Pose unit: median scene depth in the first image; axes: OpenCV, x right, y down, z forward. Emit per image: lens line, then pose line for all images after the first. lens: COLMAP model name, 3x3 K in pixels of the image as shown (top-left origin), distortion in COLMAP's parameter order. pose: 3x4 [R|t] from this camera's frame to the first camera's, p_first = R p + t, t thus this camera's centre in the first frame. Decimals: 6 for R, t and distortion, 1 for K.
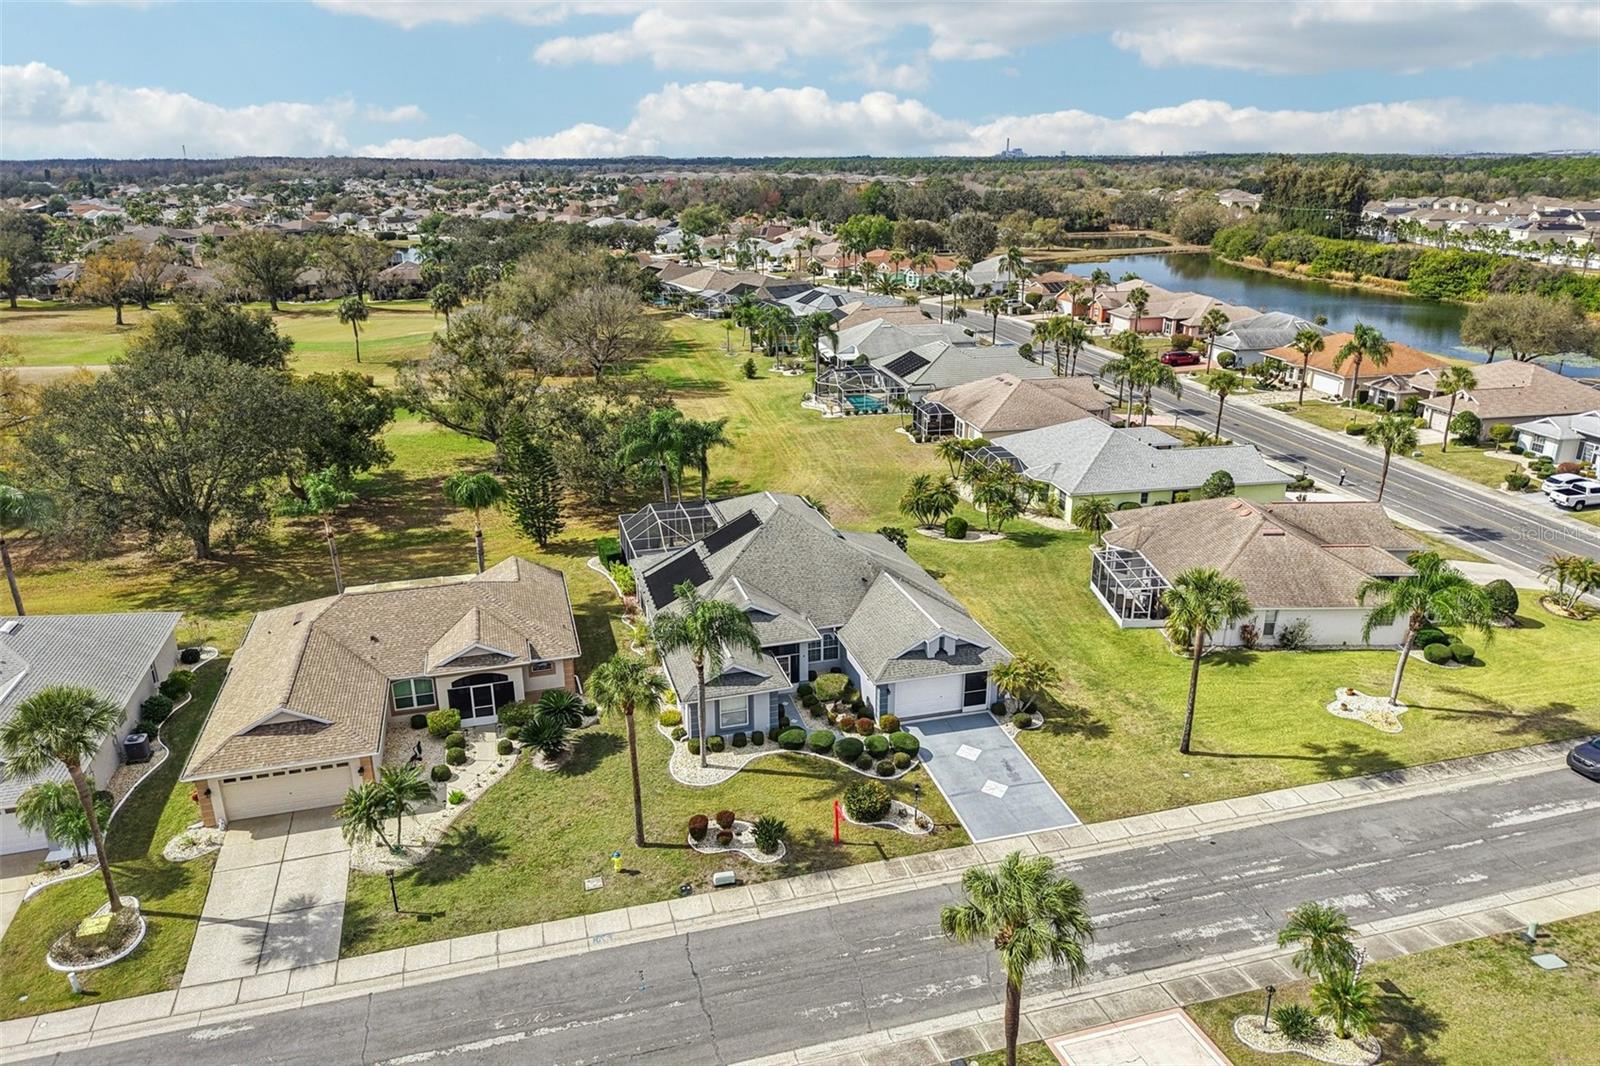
lens RADIAL K [[1089.4, 0, 790.6], [0, 1089.4, 532.9], [0, 0, 1]] dist [0.014334, -0.009607]
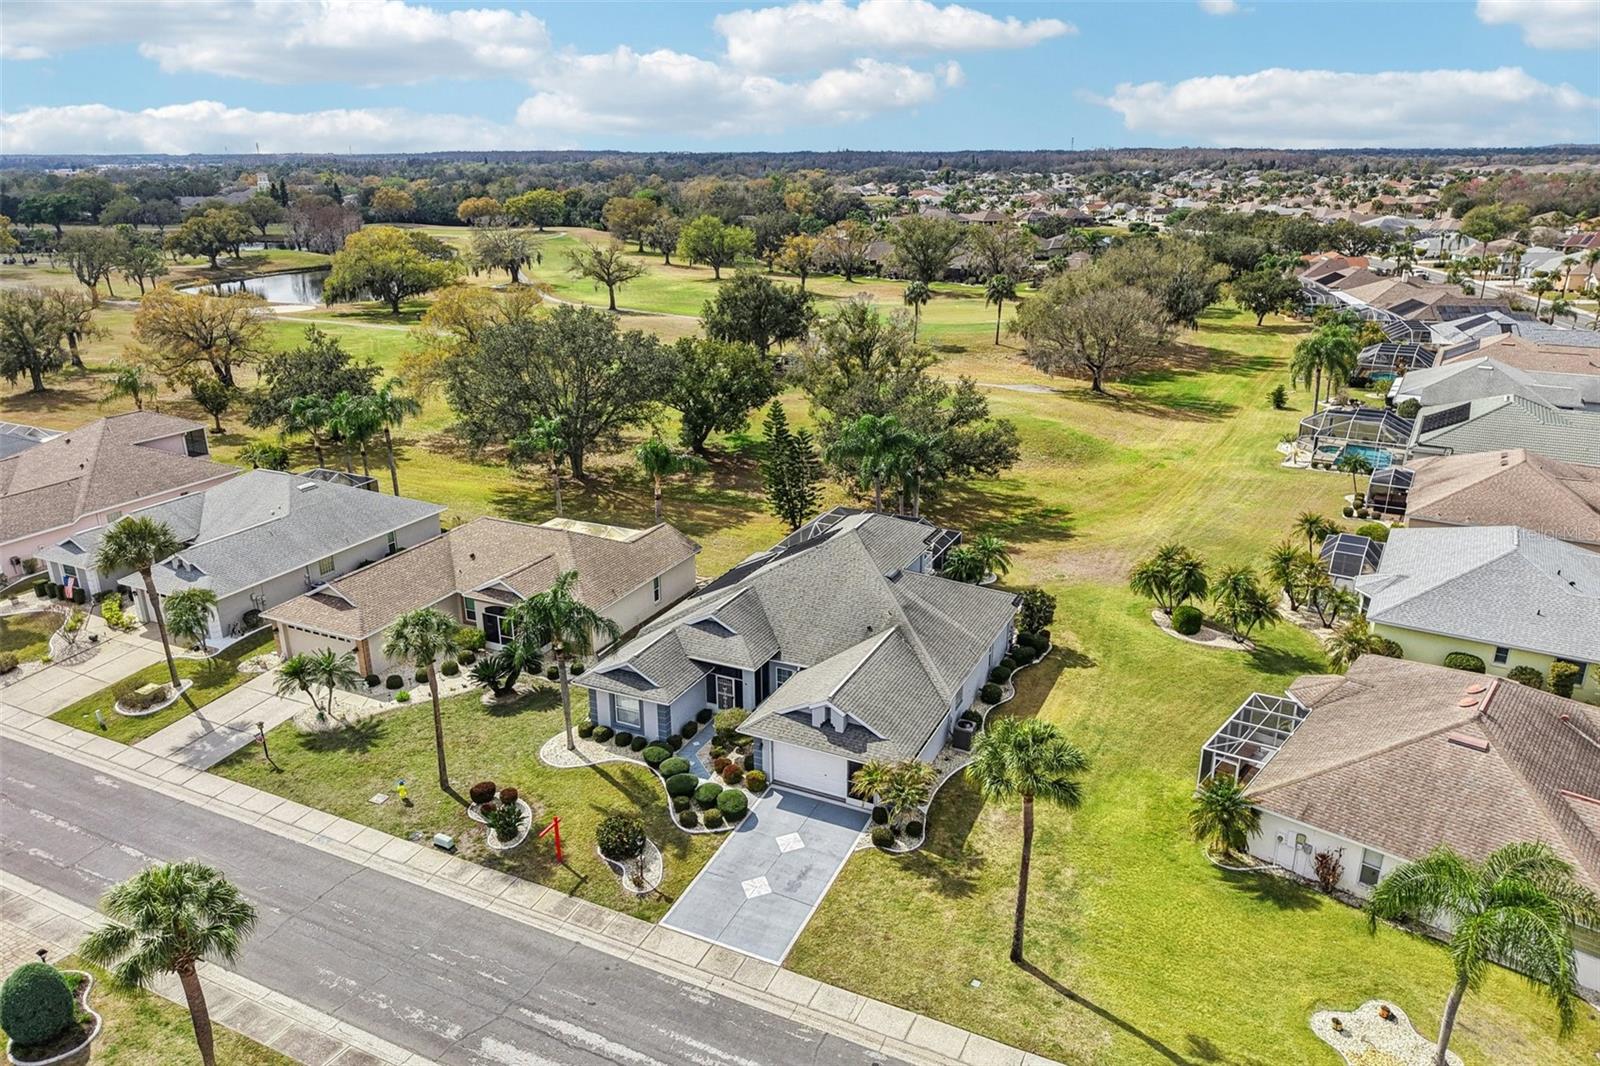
lens RADIAL K [[1089.4, 0, 797.7], [0, 1089.4, 538.6], [0, 0, 1]] dist [0.014334, -0.009607]
pose [[0.743786, 0.221942, -0.630495, 0.652633], [-0.214196, 0.972663, 0.089705, -0.109950], [0.633169, 0.068328, 0.770992, 0.318786]]
